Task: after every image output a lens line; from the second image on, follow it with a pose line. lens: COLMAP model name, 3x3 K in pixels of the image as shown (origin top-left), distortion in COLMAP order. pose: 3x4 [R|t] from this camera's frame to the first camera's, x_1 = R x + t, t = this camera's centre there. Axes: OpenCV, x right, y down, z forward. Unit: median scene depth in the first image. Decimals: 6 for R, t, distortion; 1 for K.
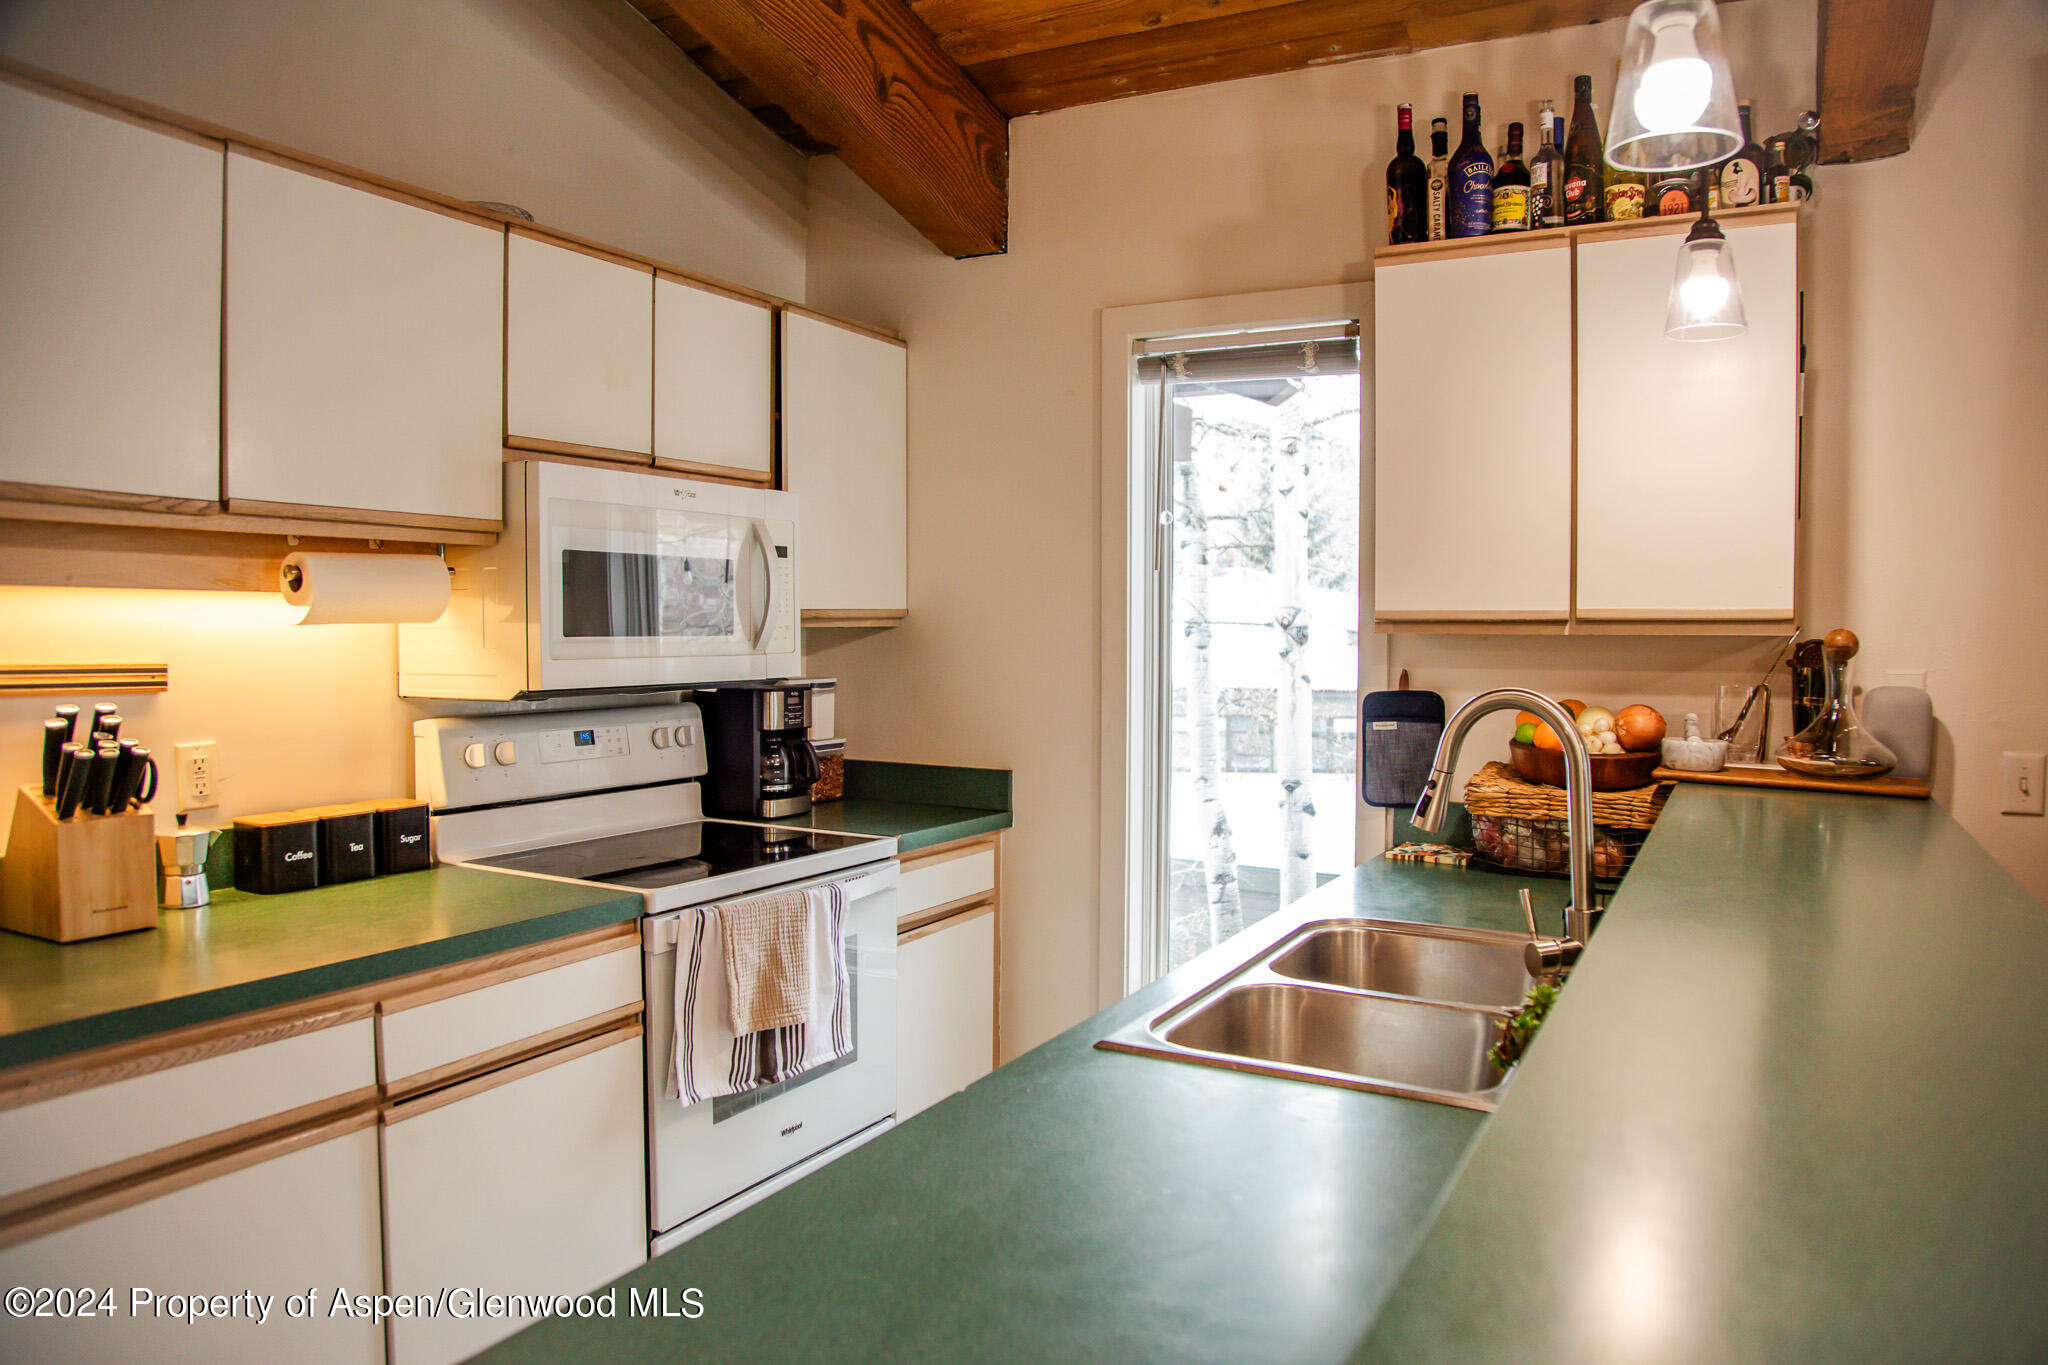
lens RADIAL K [[1430.0, 0, 1025.0], [0, 1430.0, 669.5], [0, 0, 1]] dist [-0.059594, 0.008699]
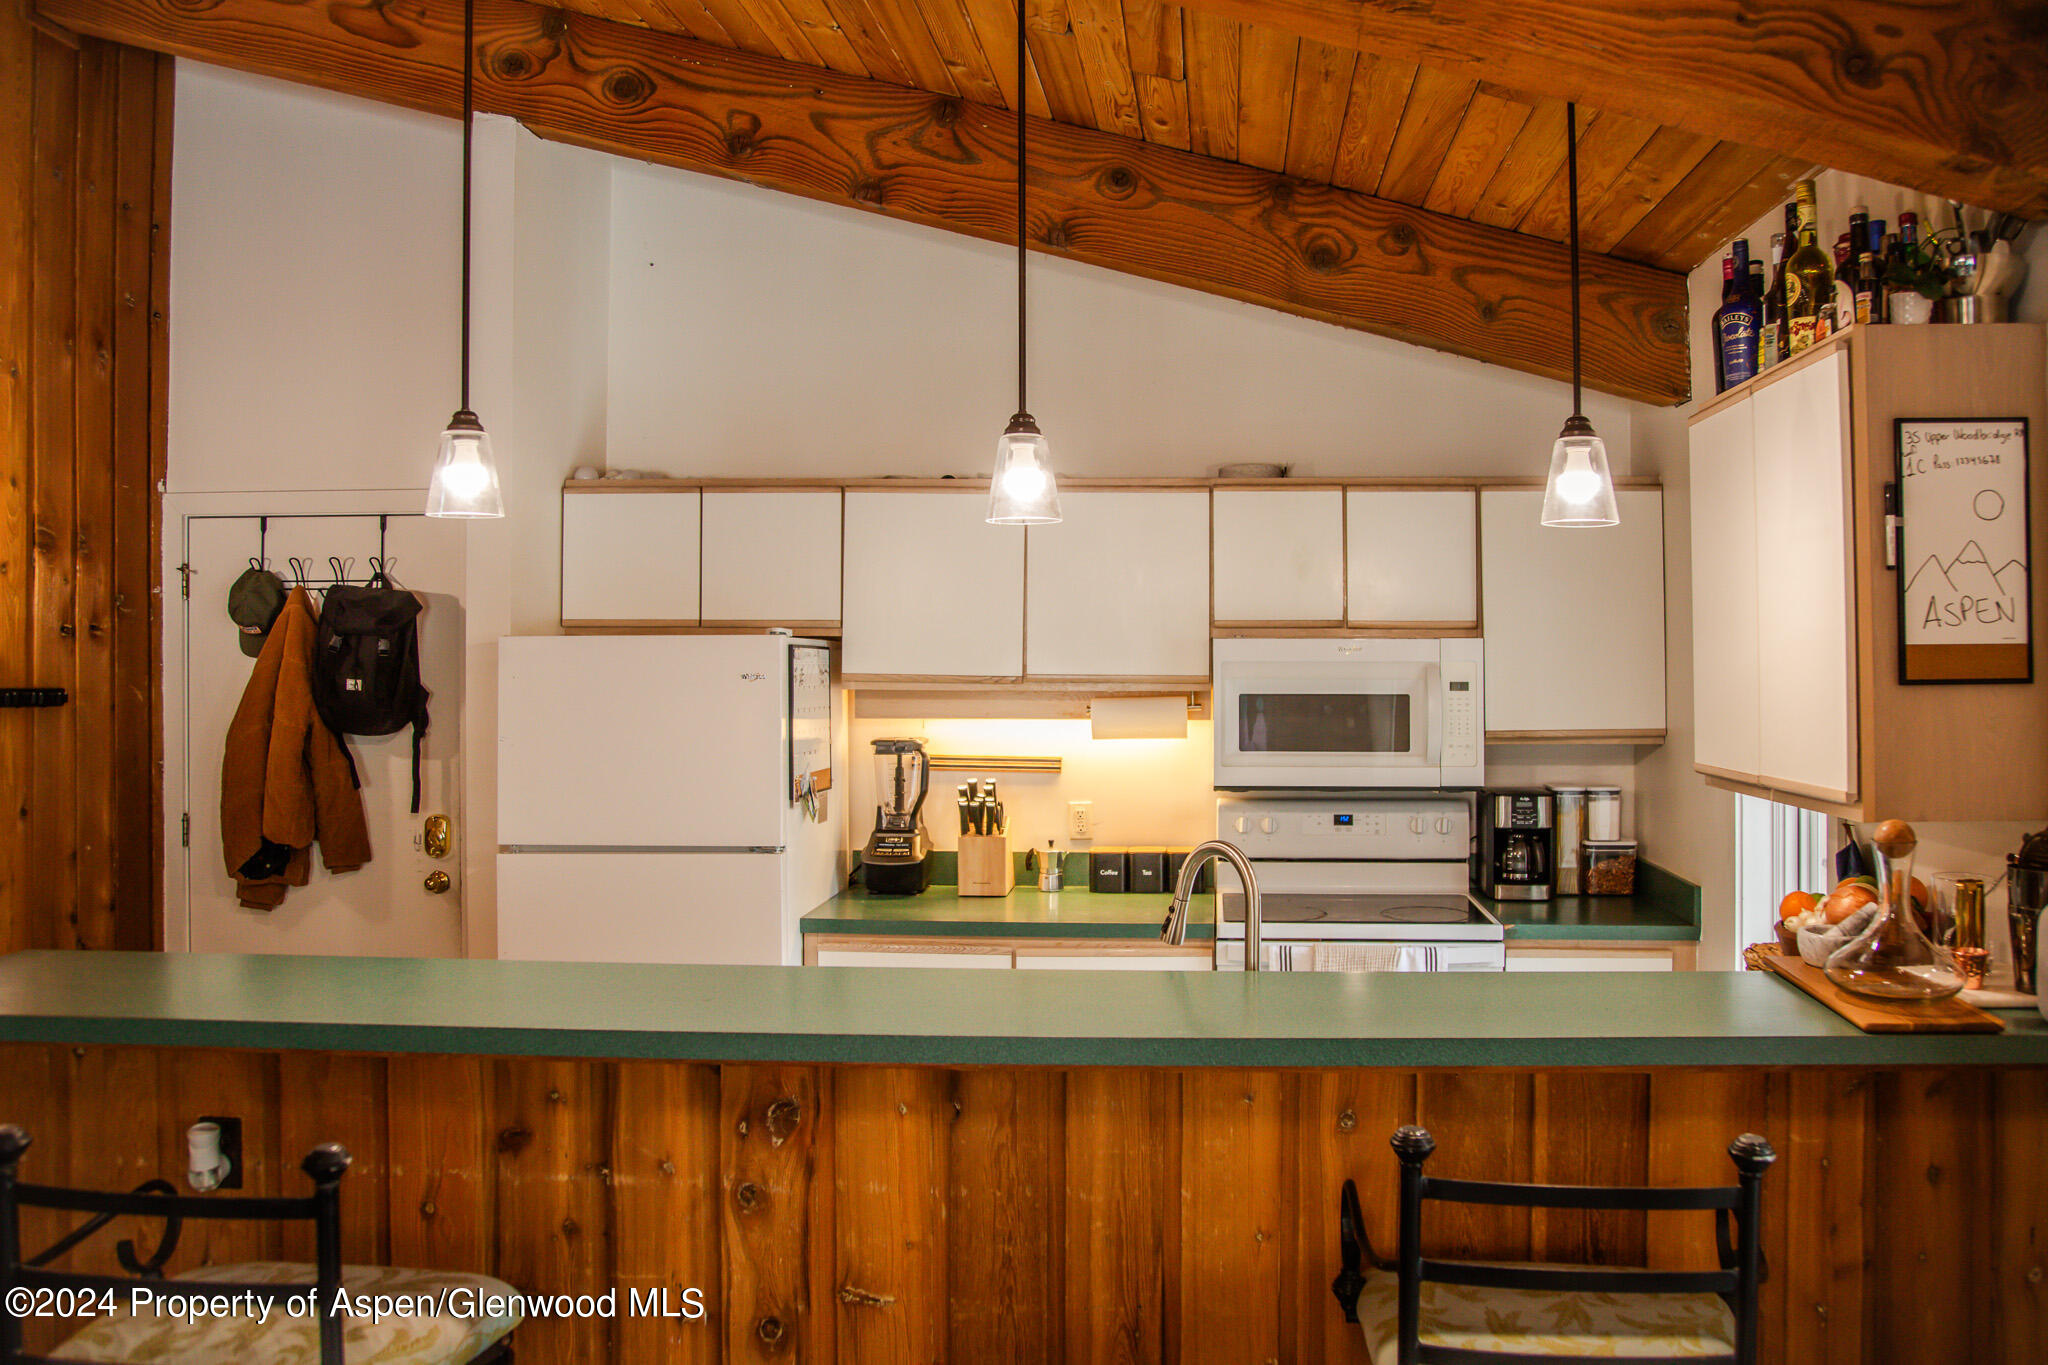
lens RADIAL K [[1592.5, 0, 1092.3], [0, 1592.5, 644.6], [0, 0, 1]] dist [-0.061379, 0.022252]
pose [[0.433819, -0.009159, -0.900954, 0.982684], [-0.026485, 0.999387, -0.022913, -0.080858], [0.900611, 0.033802, 0.433310, 0.103548]]
